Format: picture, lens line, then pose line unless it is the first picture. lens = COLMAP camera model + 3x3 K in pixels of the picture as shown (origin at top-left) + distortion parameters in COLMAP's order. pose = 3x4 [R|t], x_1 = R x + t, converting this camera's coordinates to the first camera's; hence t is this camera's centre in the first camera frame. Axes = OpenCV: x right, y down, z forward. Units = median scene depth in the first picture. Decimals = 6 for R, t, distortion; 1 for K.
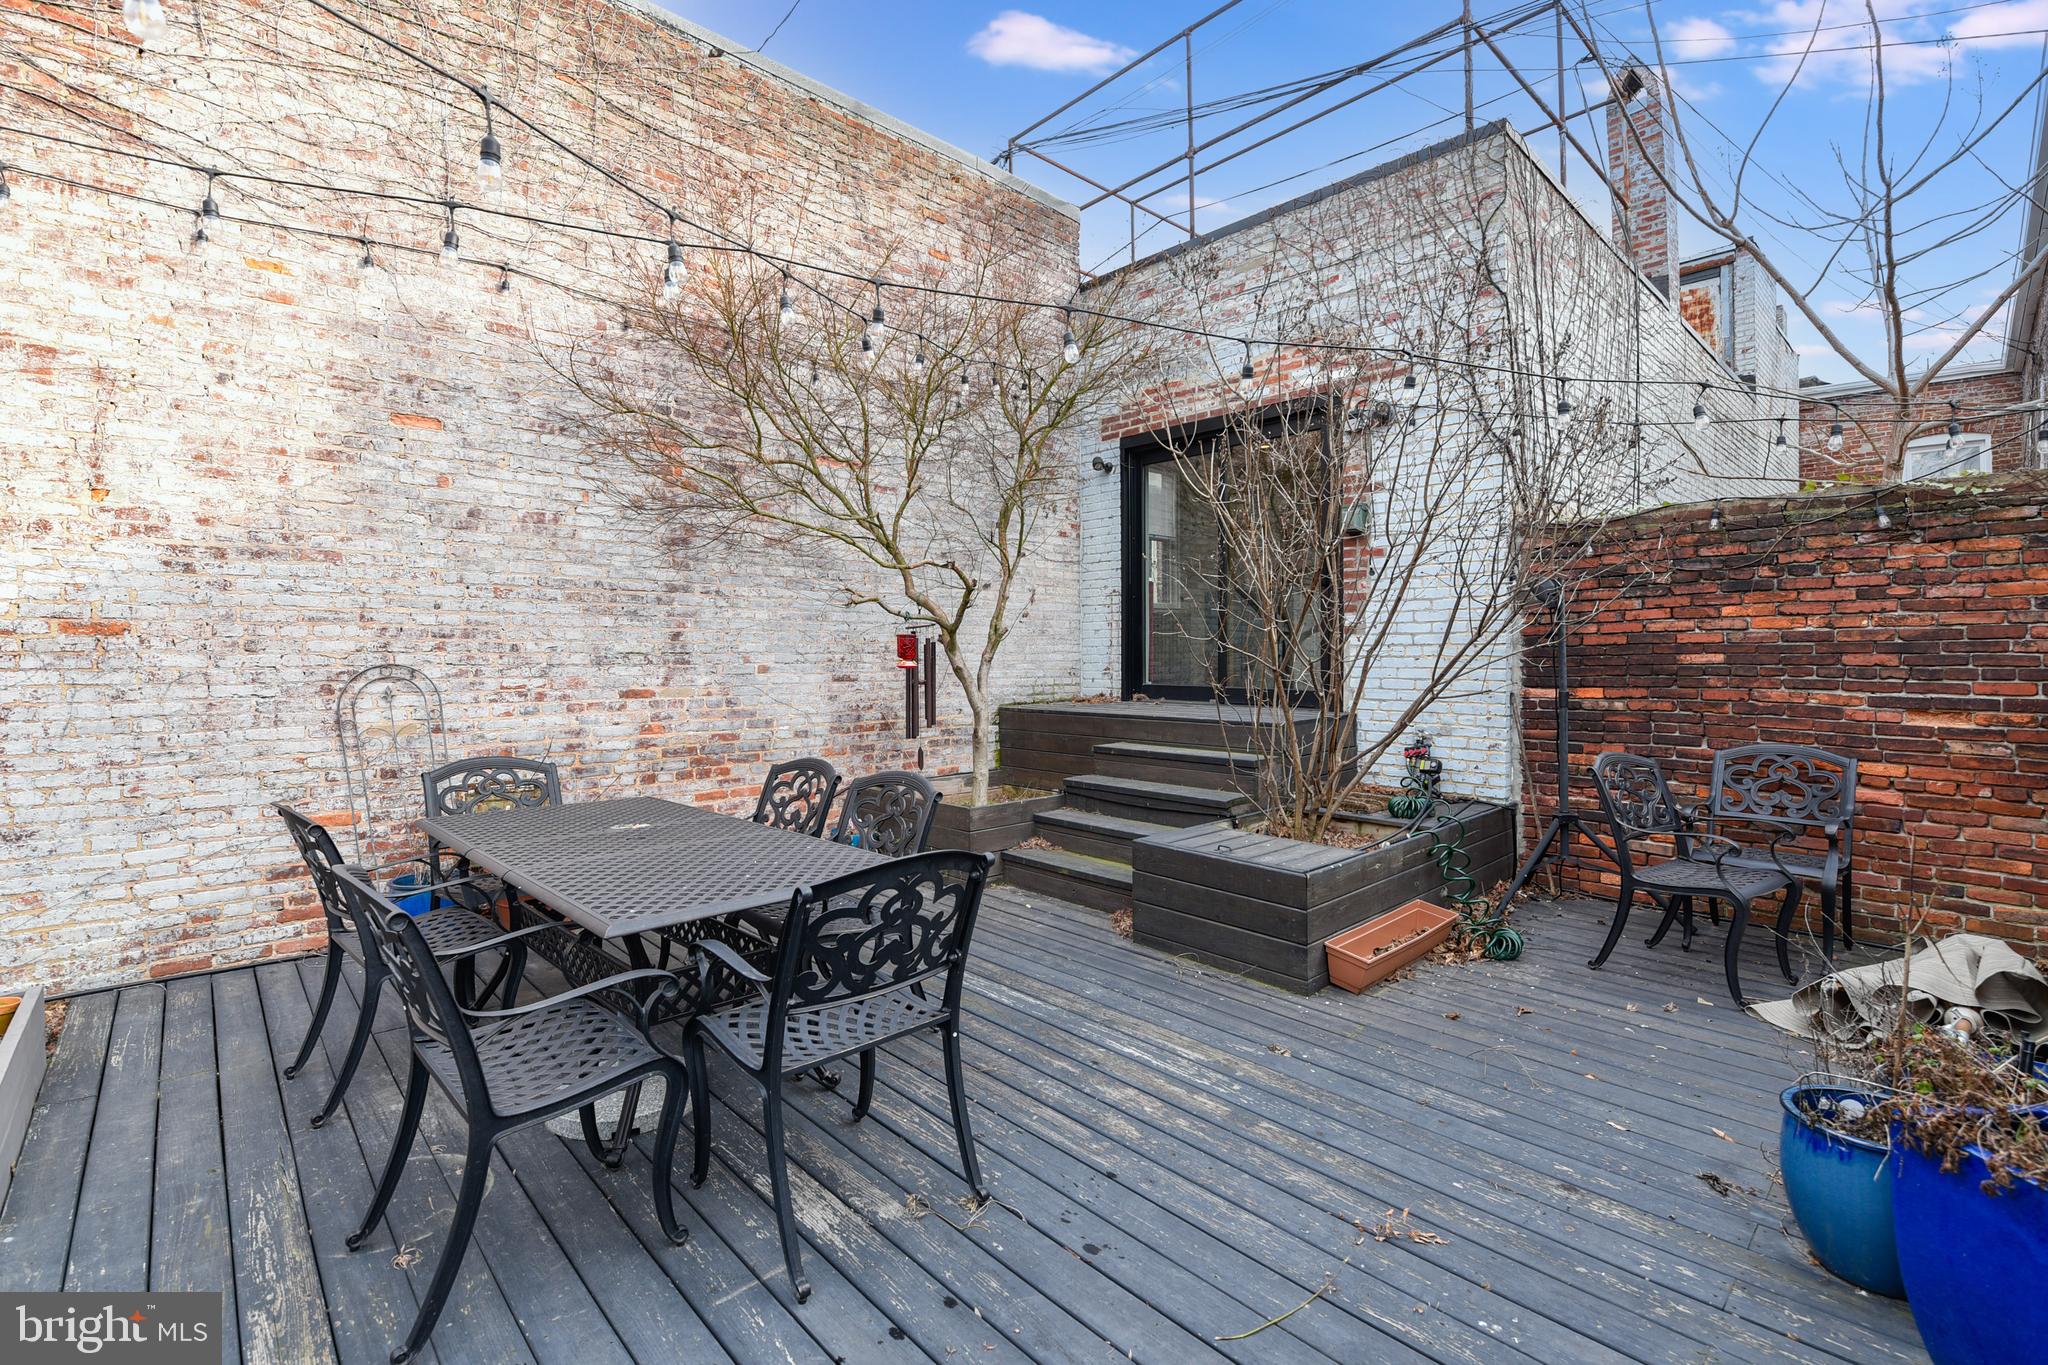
lens RADIAL K [[895.6, 0, 1032.1], [0, 895.6, 677.5], [0, 0, 1]] dist [-0.005582, -0.007293]
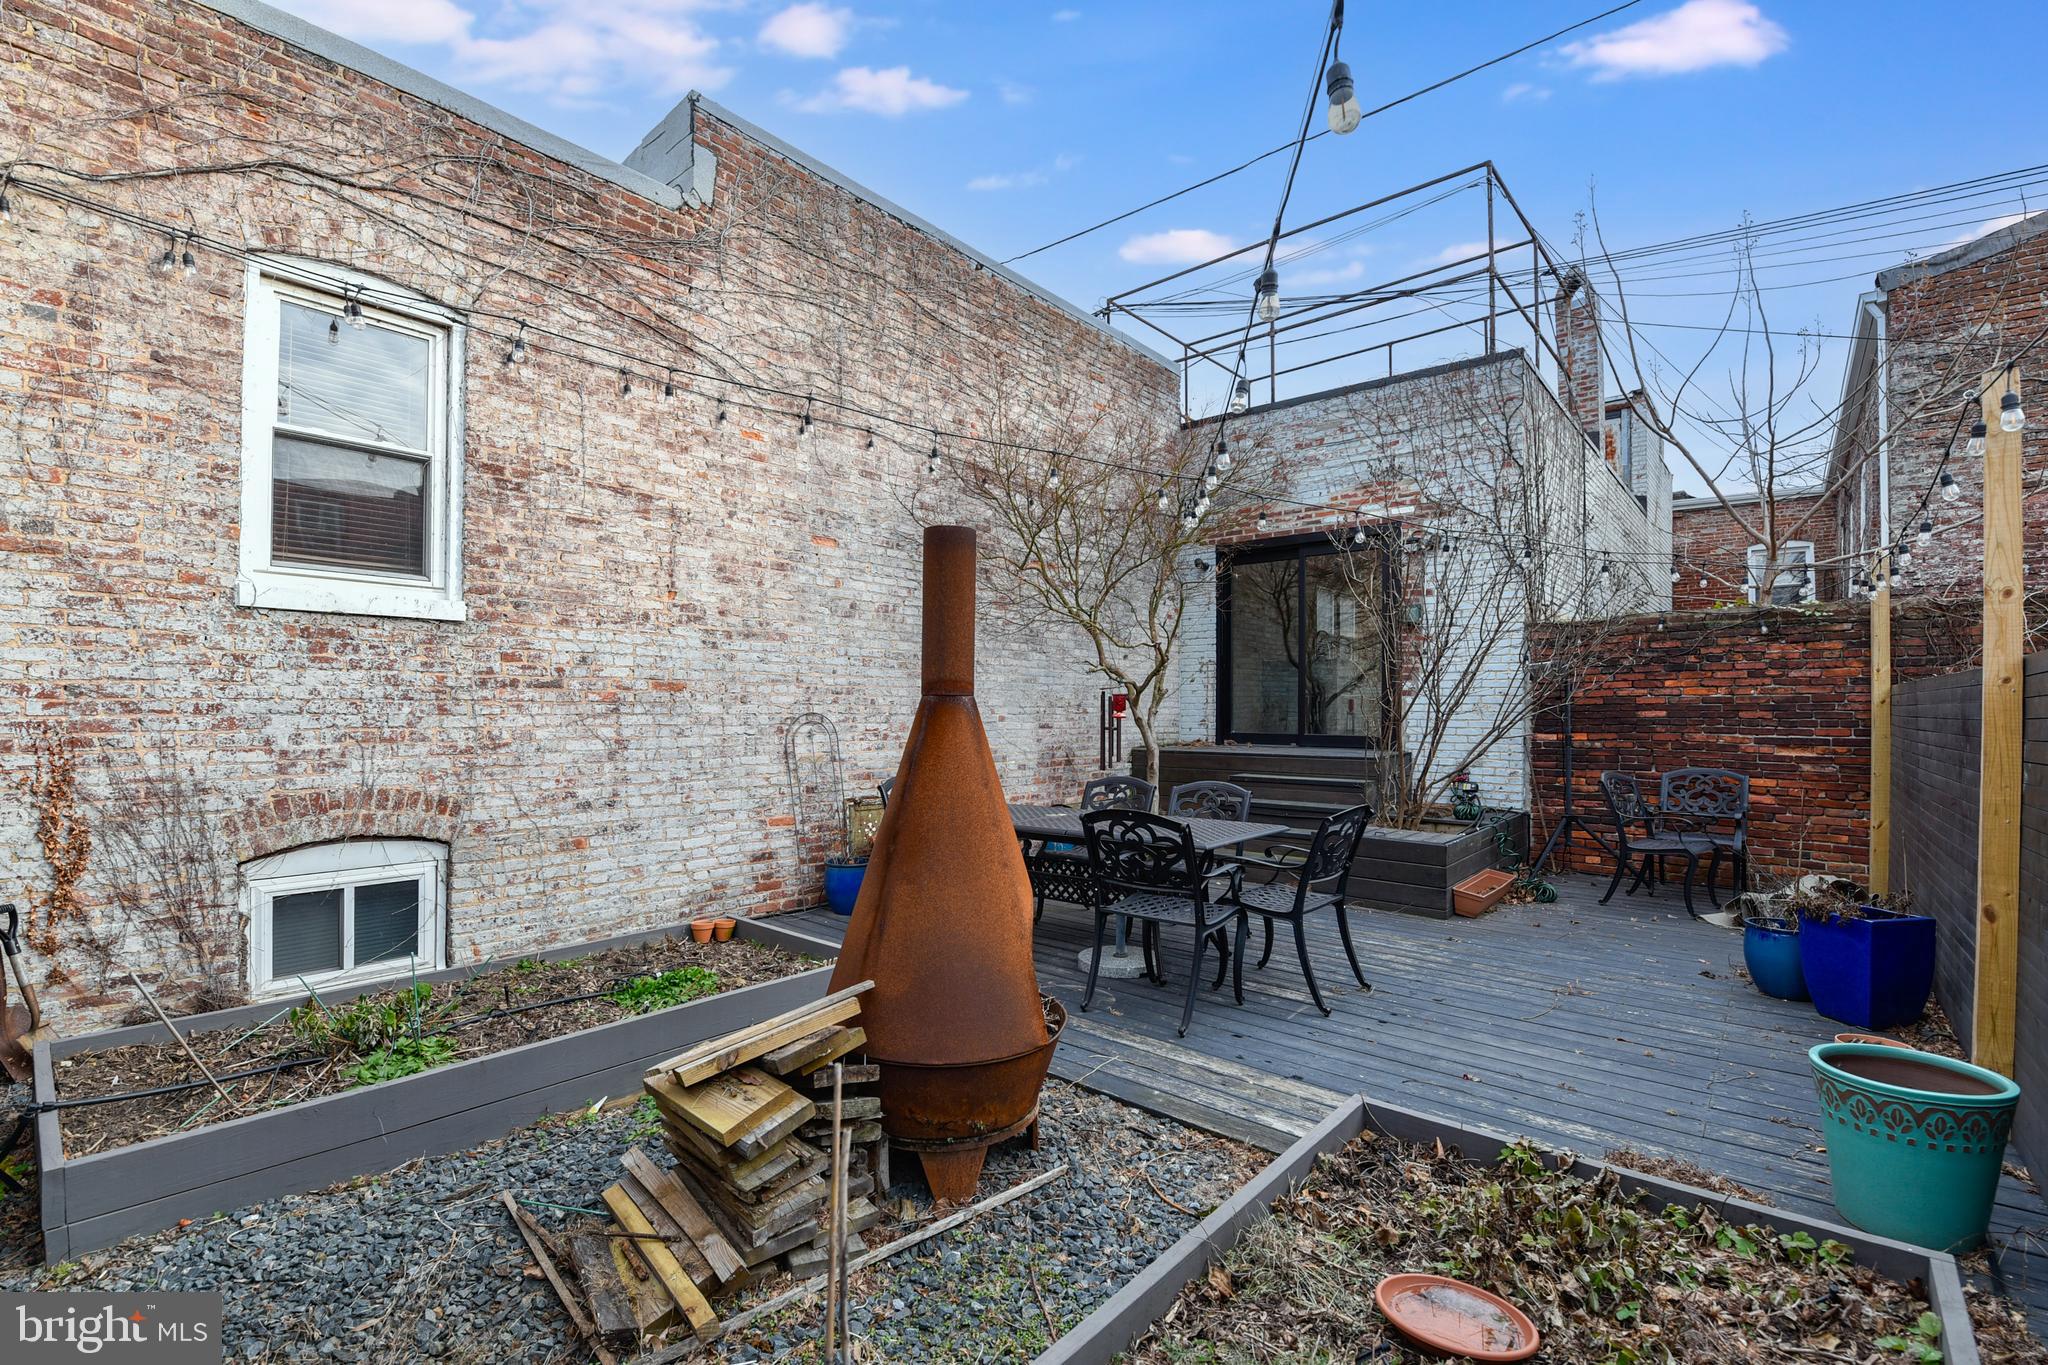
lens RADIAL K [[895.6, 0, 1022.4], [0, 895.6, 729.3], [0, 0, 1]] dist [-0.005582, -0.007293]
pose [[0.994409, 0.003551, 0.105540, -0.499701], [-0.002994, 0.999981, -0.005431, 0.017246], [-0.105557, 0.005085, 0.994400, -0.424594]]
